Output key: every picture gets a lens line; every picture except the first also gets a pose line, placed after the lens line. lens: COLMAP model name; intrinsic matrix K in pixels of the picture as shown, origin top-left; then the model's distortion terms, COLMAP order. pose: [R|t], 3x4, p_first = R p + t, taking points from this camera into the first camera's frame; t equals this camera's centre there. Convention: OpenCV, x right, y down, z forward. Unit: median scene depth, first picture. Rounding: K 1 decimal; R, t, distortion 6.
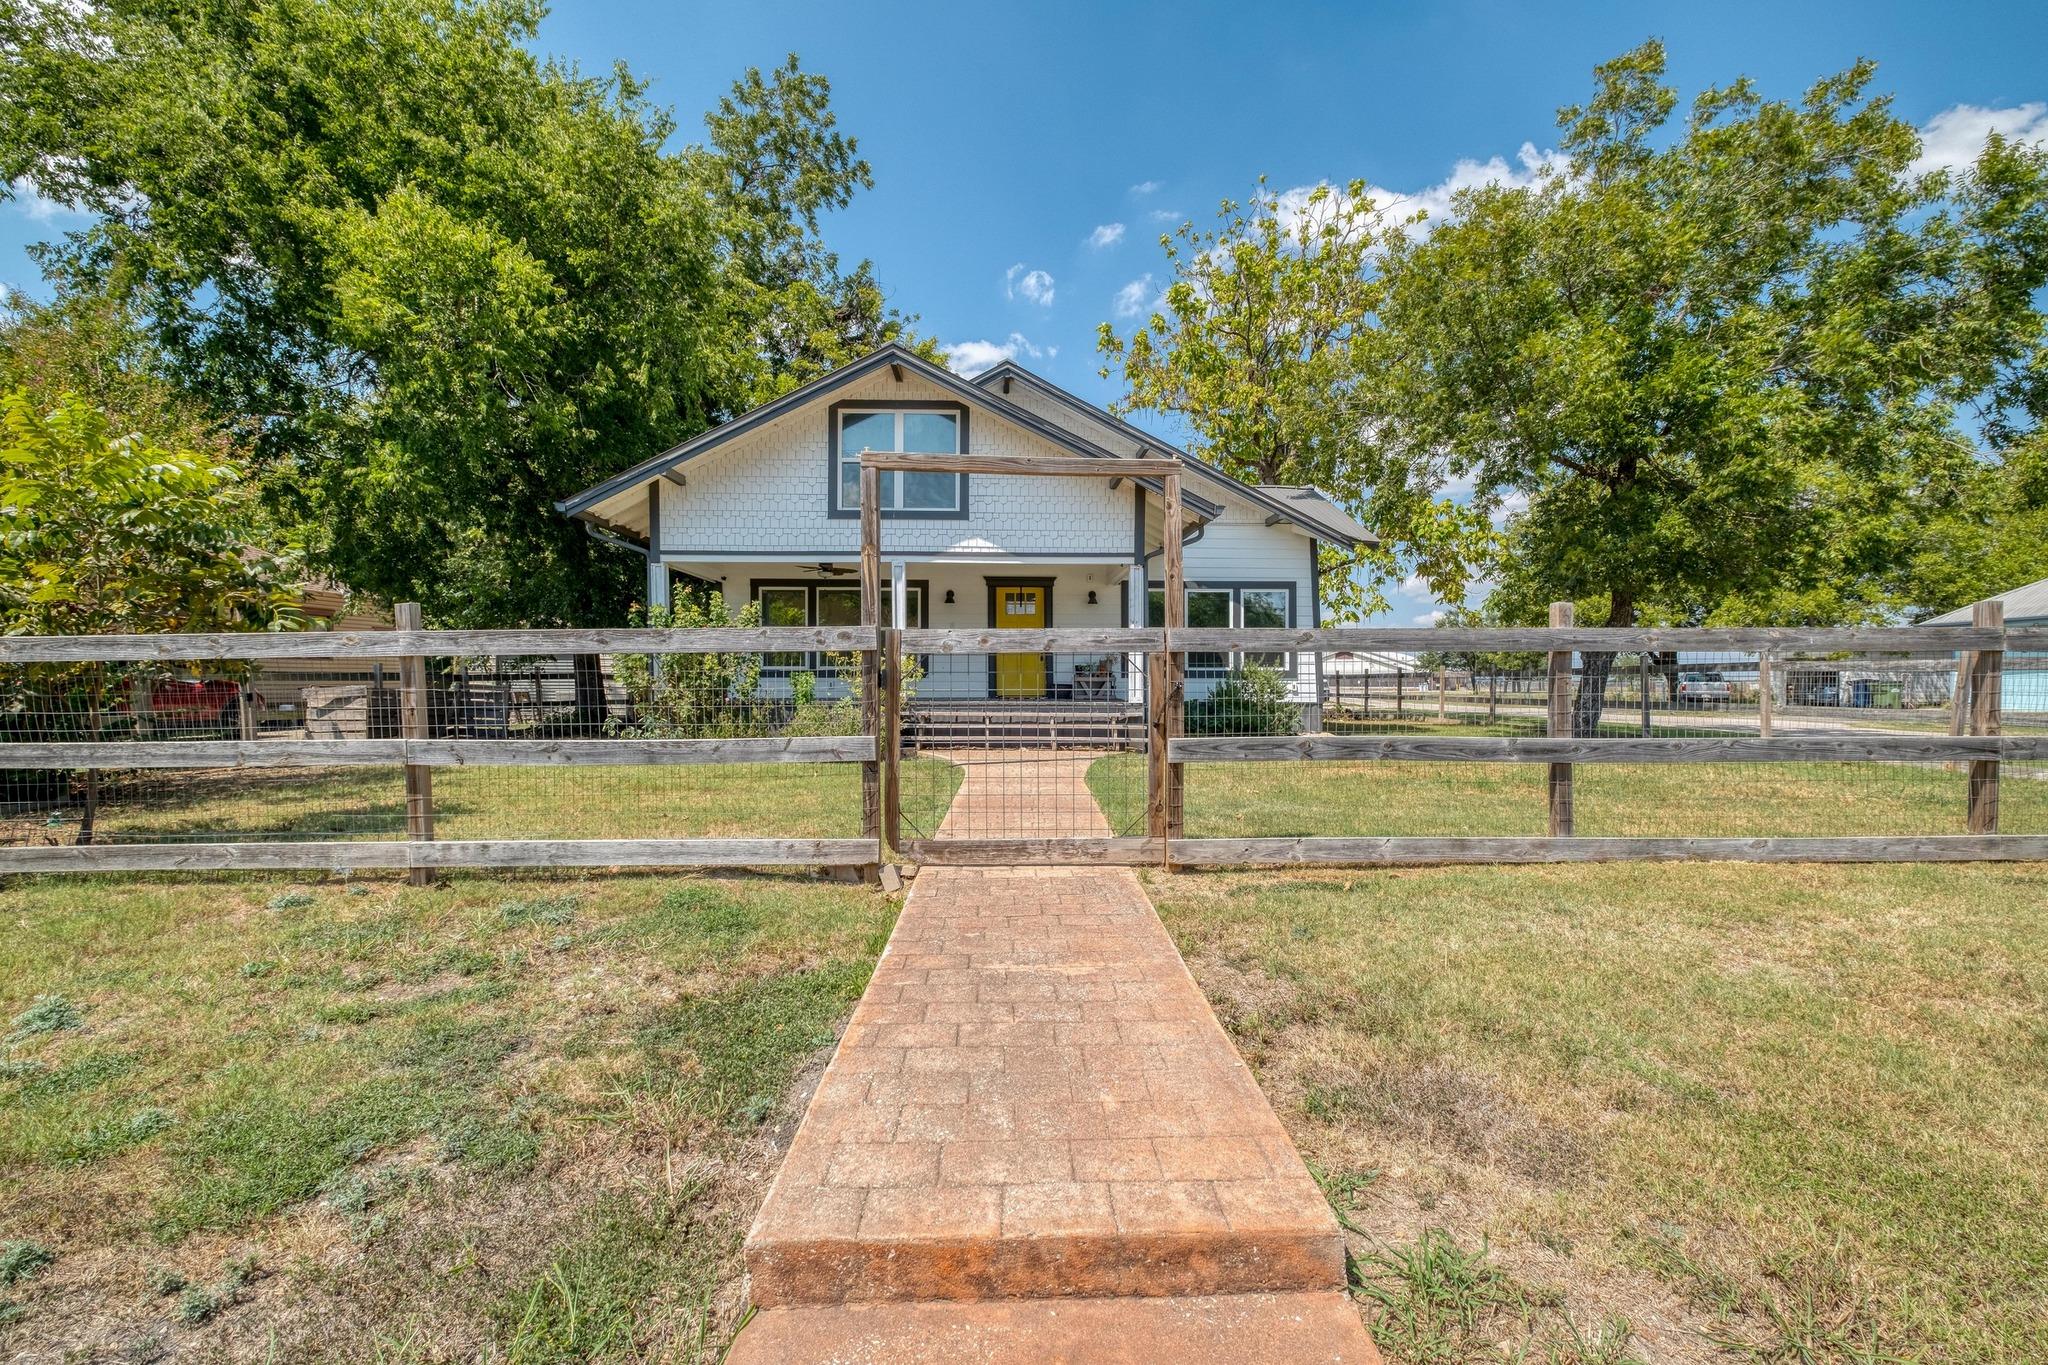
lens RADIAL K [[839.6, 0, 1024.0], [0, 839.6, 682.5], [0, 0, 1]] dist [-0.000925, -0.000050]
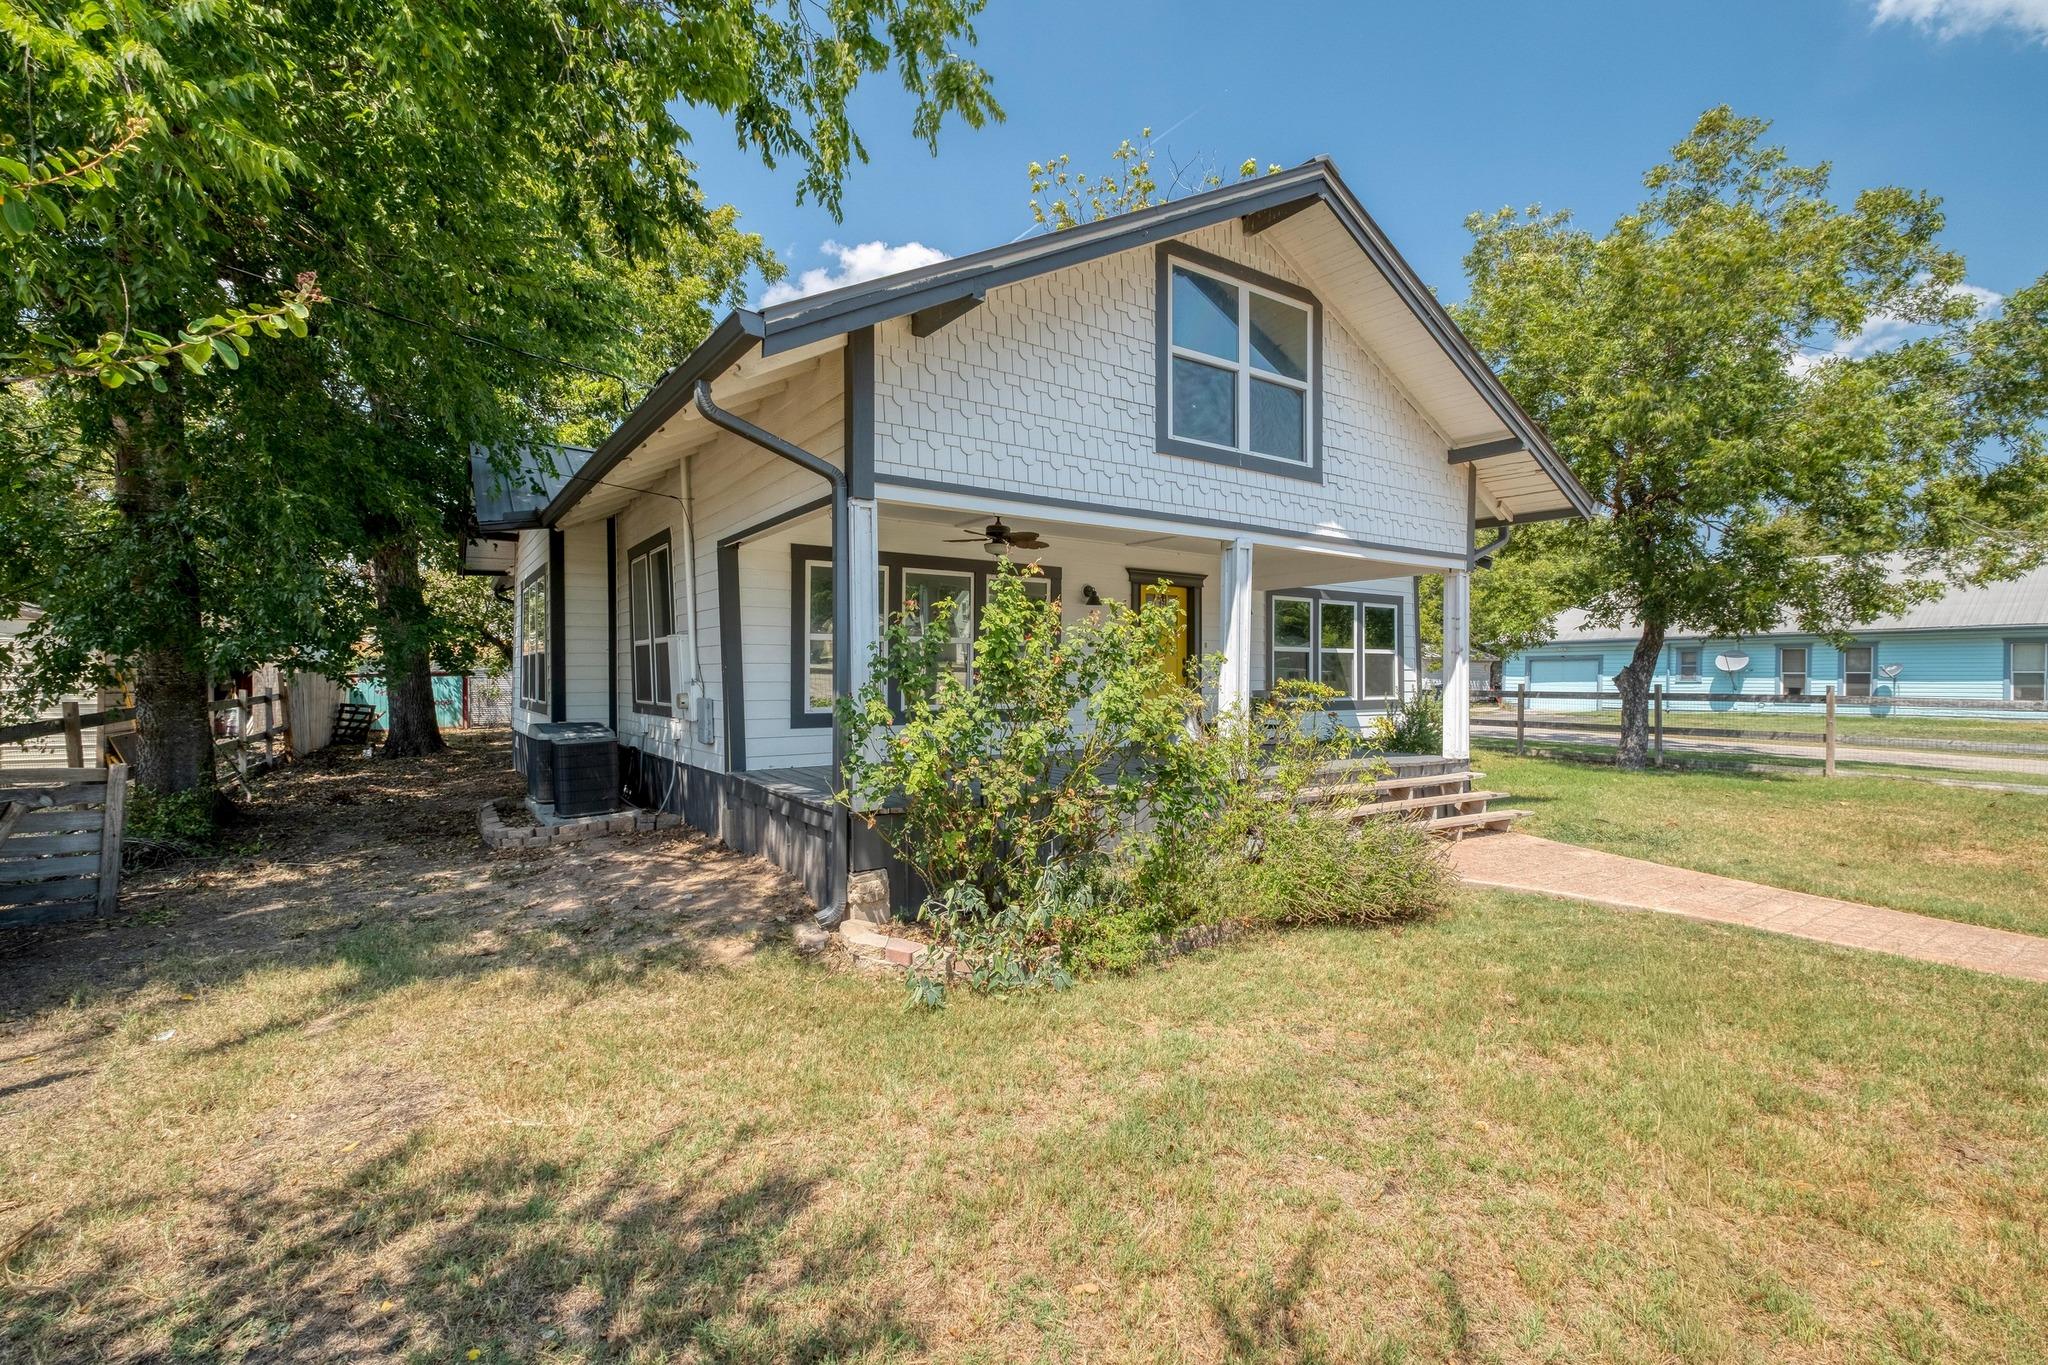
lens RADIAL K [[899.7, 0, 1024.0], [0, 899.7, 682.5], [0, 0, 1]] dist [-0.000414, -0.000064]
pose [[0.836200, -0.006543, 0.548385, -0.571781], [0.004157, 0.999976, 0.005592, -0.044102], [-0.548408, -0.002397, 0.836207, 0.505471]]
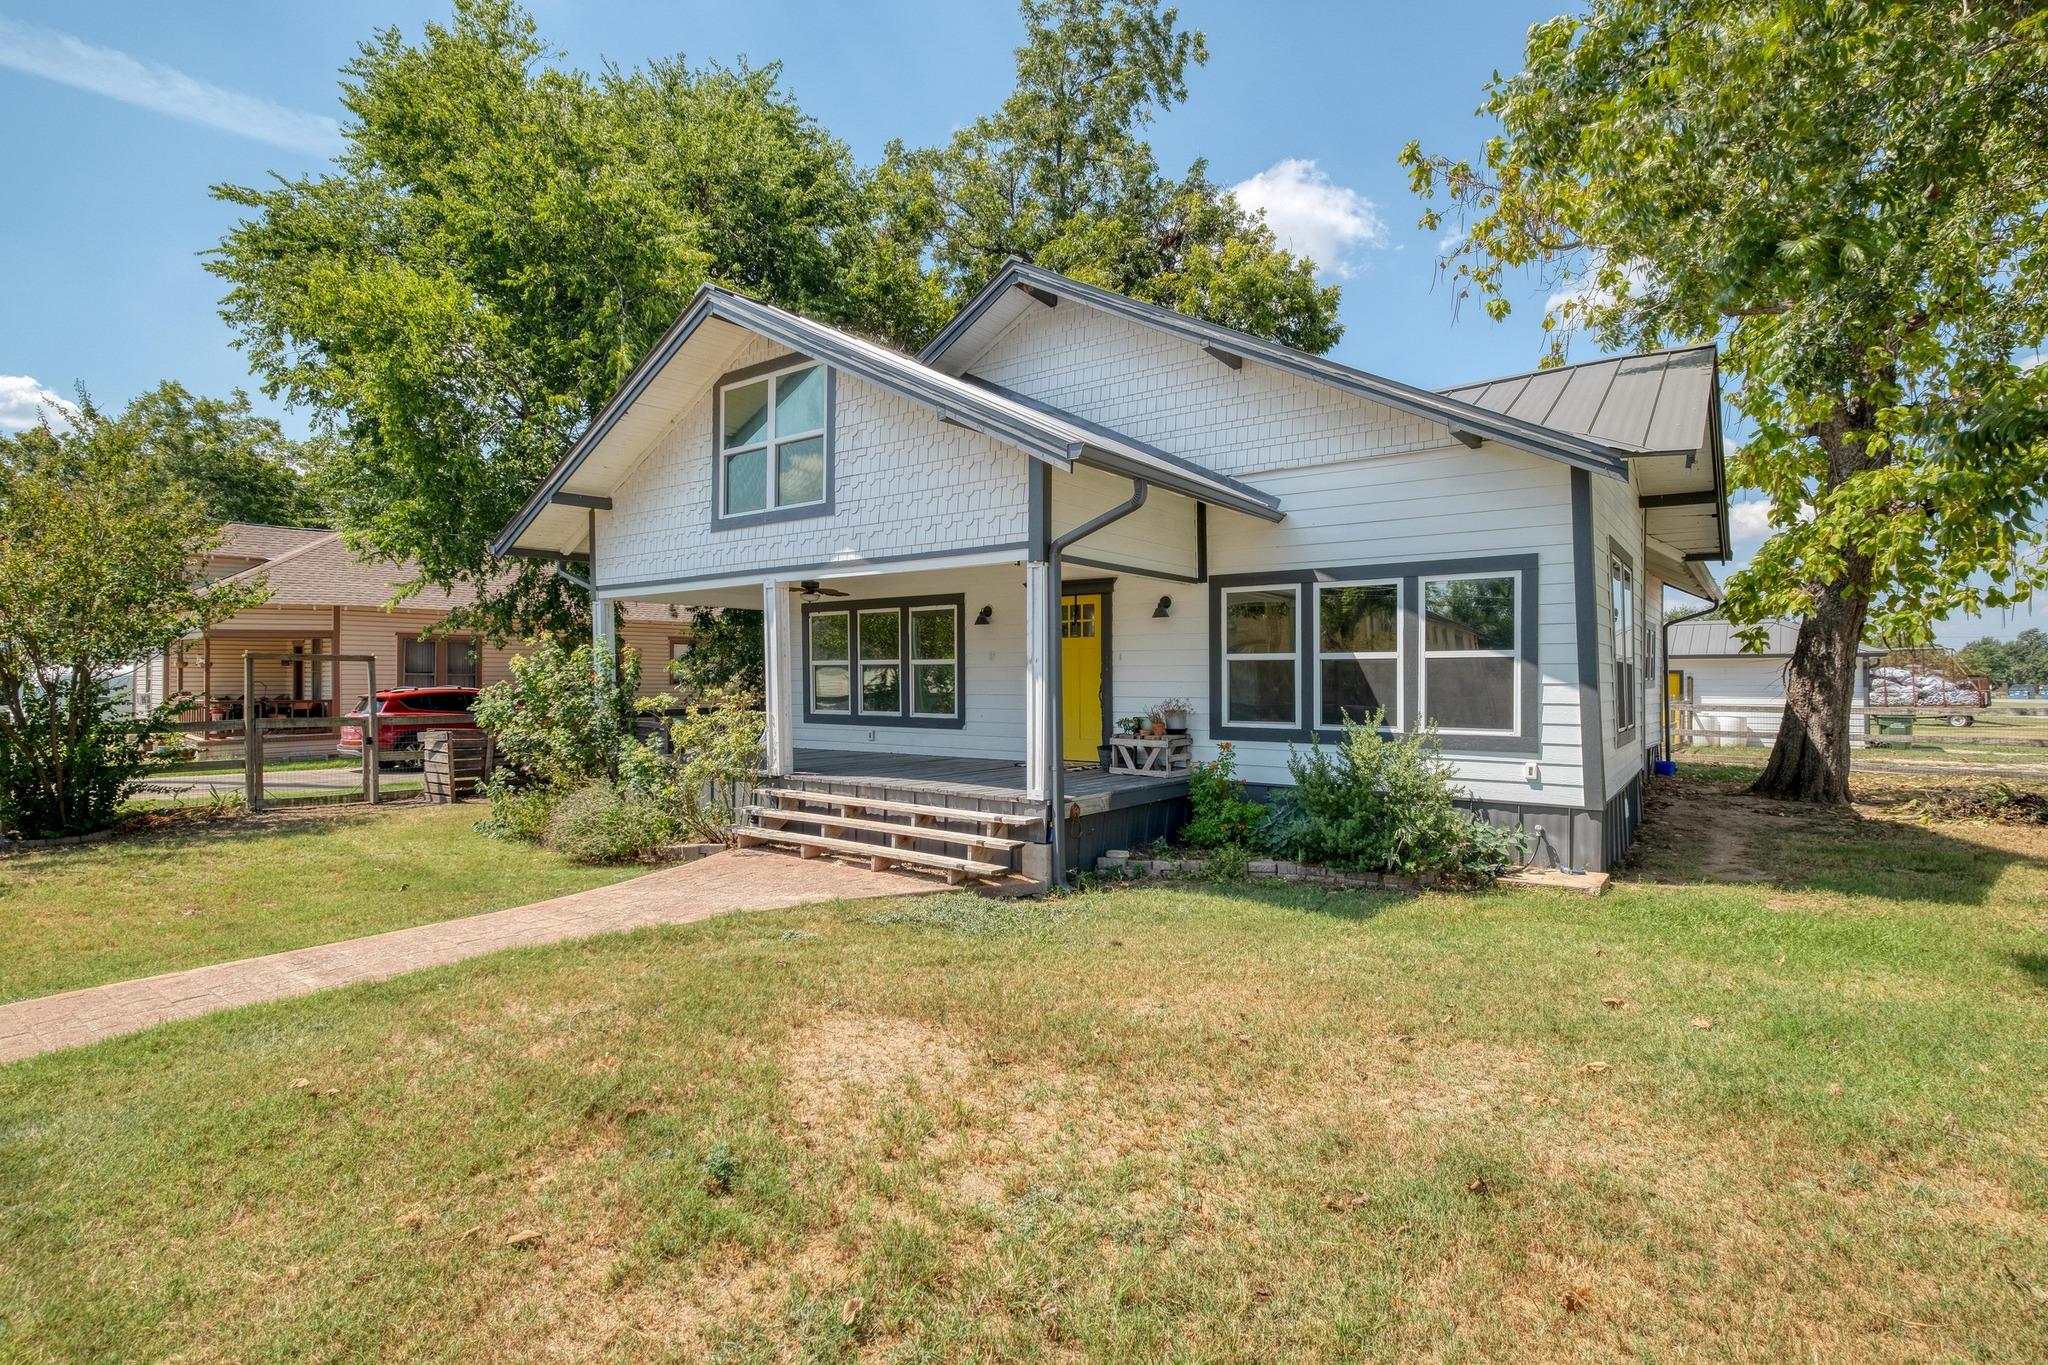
lens RADIAL K [[978.0, 0, 1024.0], [0, 978.0, 682.5], [0, 0, 1]] dist [0.000726, 0.000063]
pose [[0.788788, -0.000142, -0.614665, 0.496482], [-0.001835, 0.999995, -0.002586, -0.050019], [0.614663, 0.003168, 0.788784, 0.425342]]
